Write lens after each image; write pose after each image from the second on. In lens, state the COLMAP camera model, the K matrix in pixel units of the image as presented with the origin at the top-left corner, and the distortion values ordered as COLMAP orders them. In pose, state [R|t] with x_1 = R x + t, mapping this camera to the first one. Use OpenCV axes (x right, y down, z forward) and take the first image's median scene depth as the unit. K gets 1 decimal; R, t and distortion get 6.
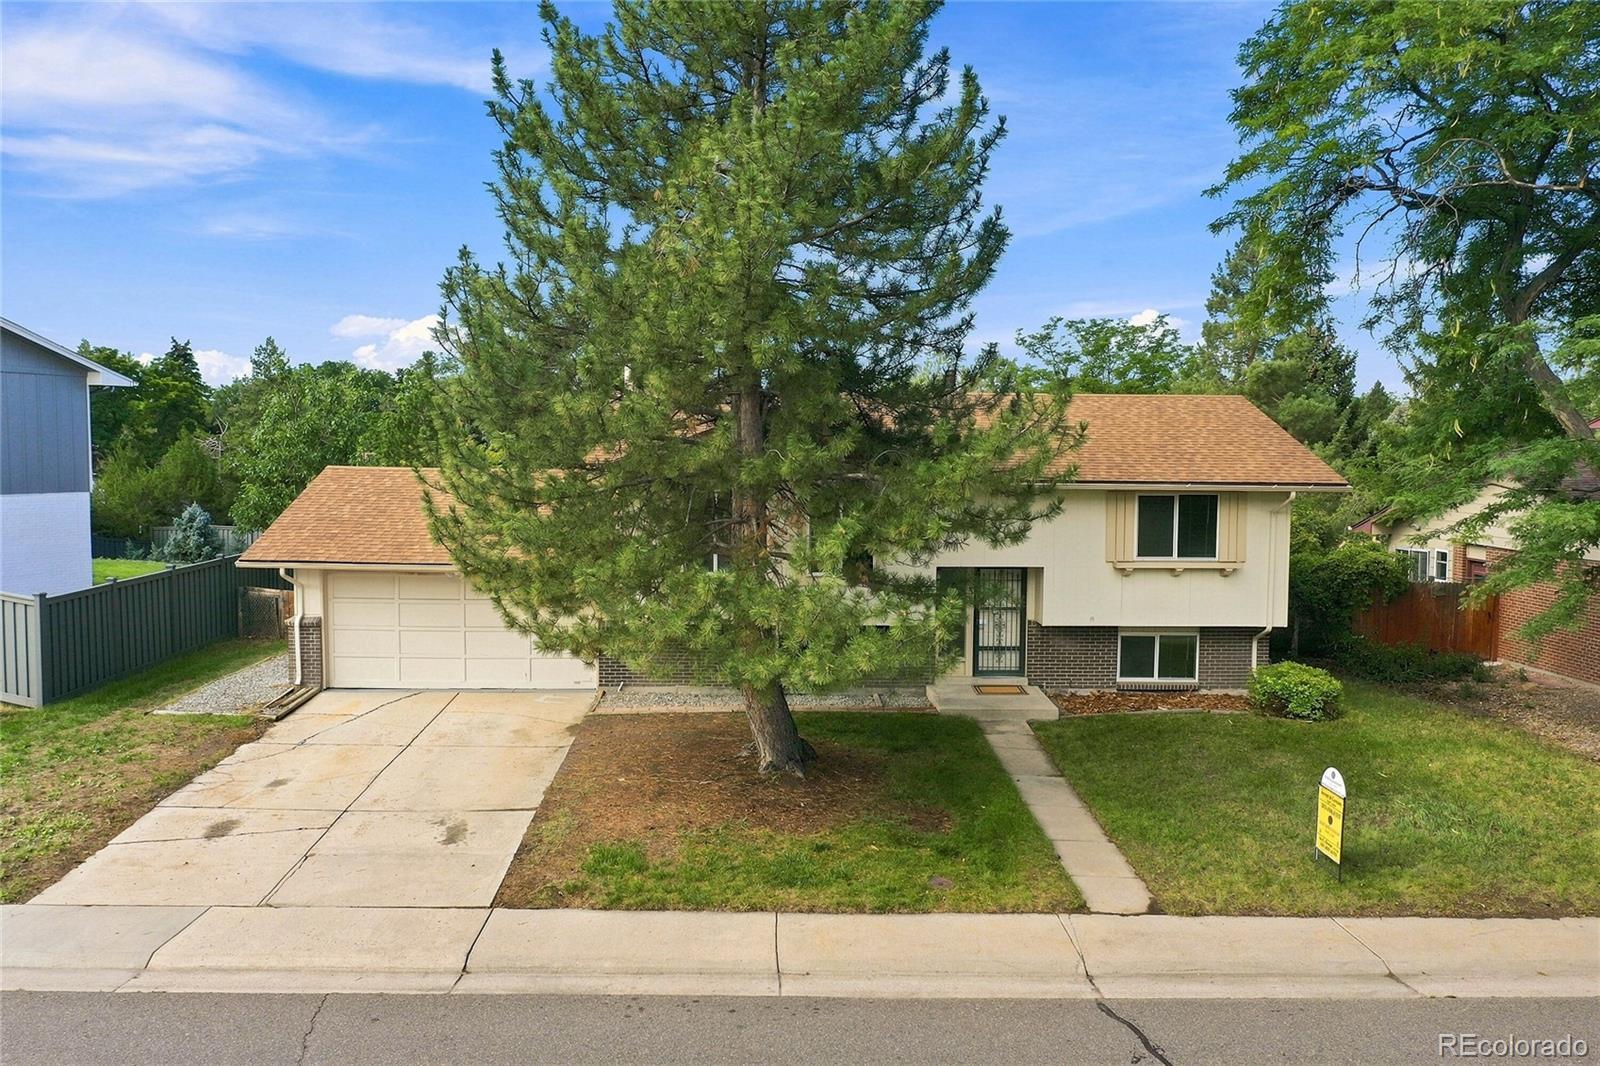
lens RADIAL K [[1247.3, 0, 800.0], [0, 1247.3, 533.0], [0, 0, 1]] dist [-0.006780, 0.002220]
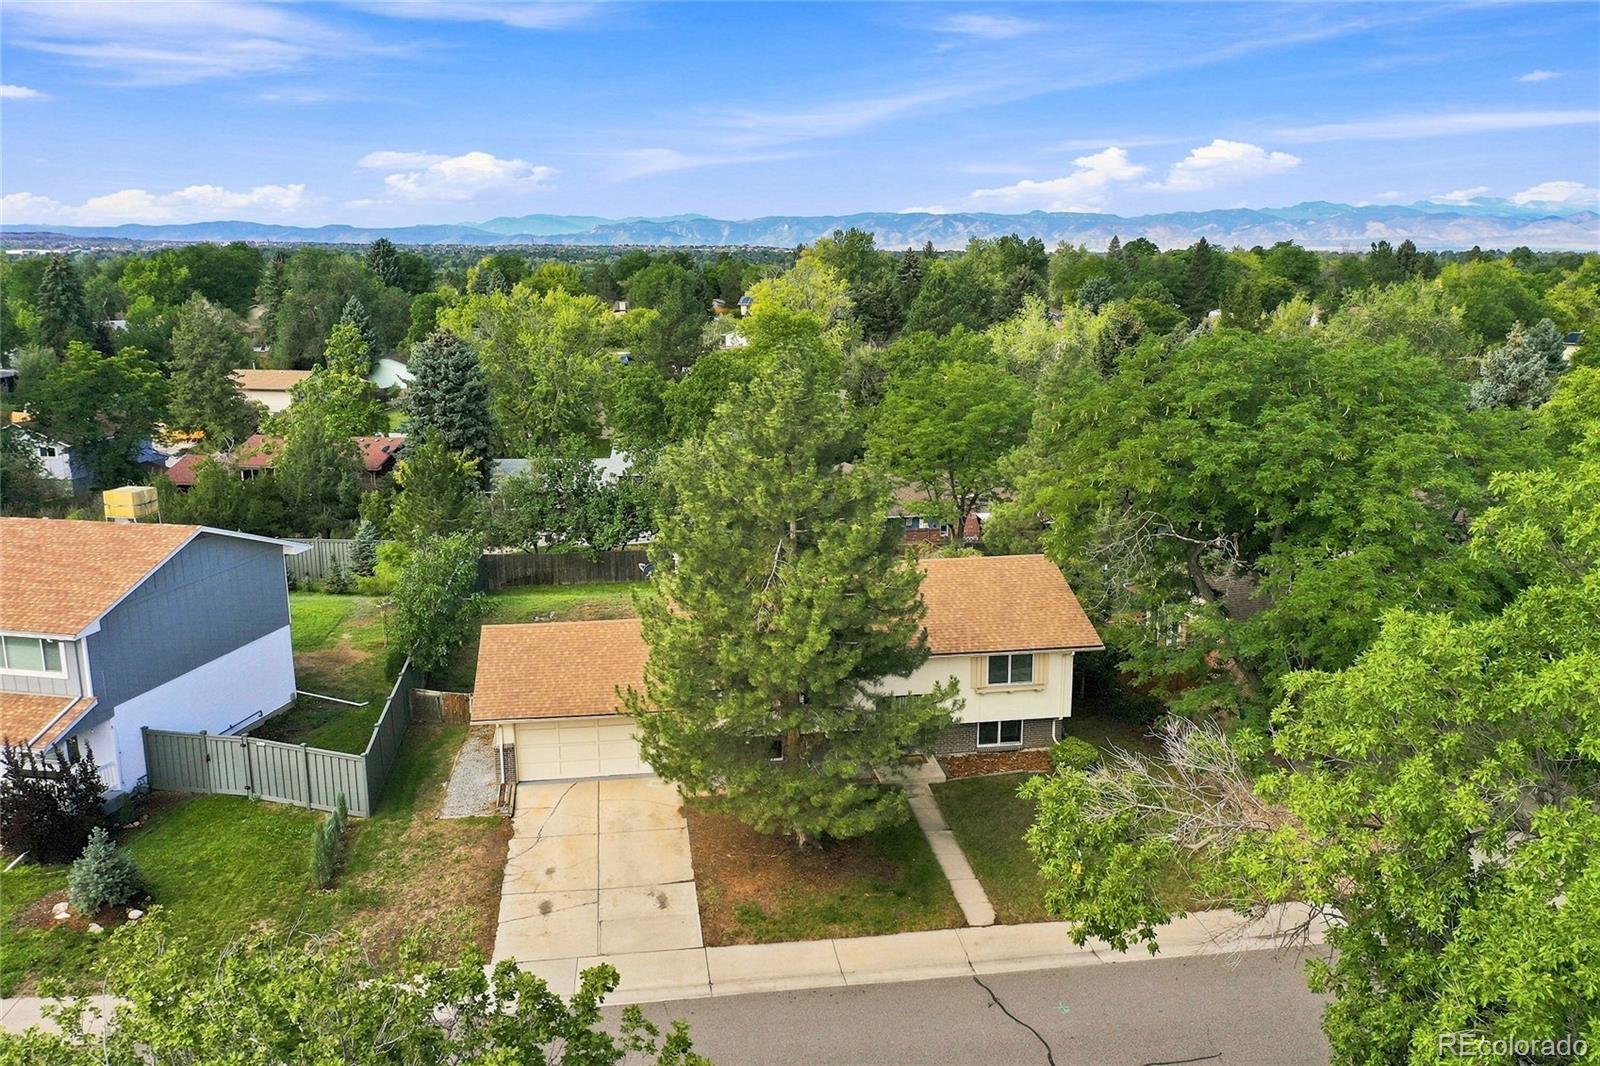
lens RADIAL K [[1247.3, 0, 800.0], [0, 1247.3, 533.0], [0, 0, 1]] dist [-0.006780, 0.002220]
pose [[0.992647, -0.042399, 0.113379, -0.269050], [0.025519, 0.988899, 0.146384, -0.670582], [-0.118327, -0.142415, 0.982709, -0.978453]]
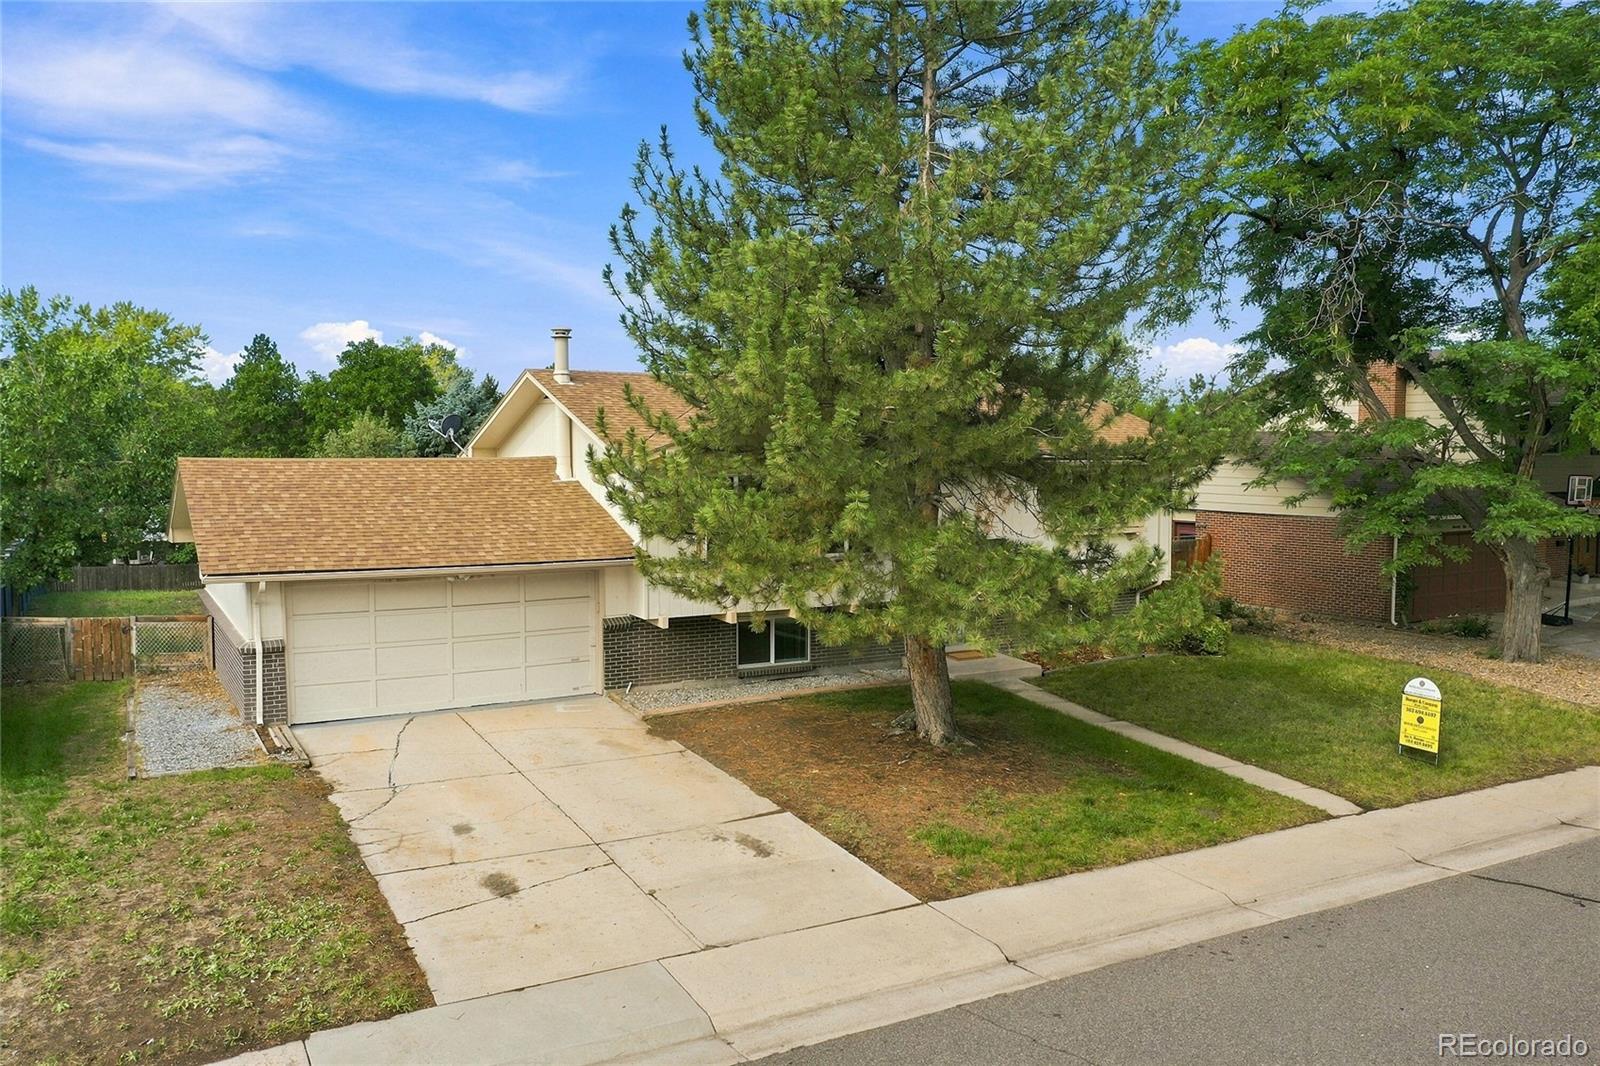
lens RADIAL K [[1247.3, 0, 800.0], [0, 1247.3, 533.0], [0, 0, 1]] dist [-0.006780, 0.002220]
pose [[0.885141, -0.043063, 0.463326, -0.689230], [0.040162, 0.999063, 0.016130, -0.003329], [-0.463586, 0.004331, 0.886041, 0.172642]]
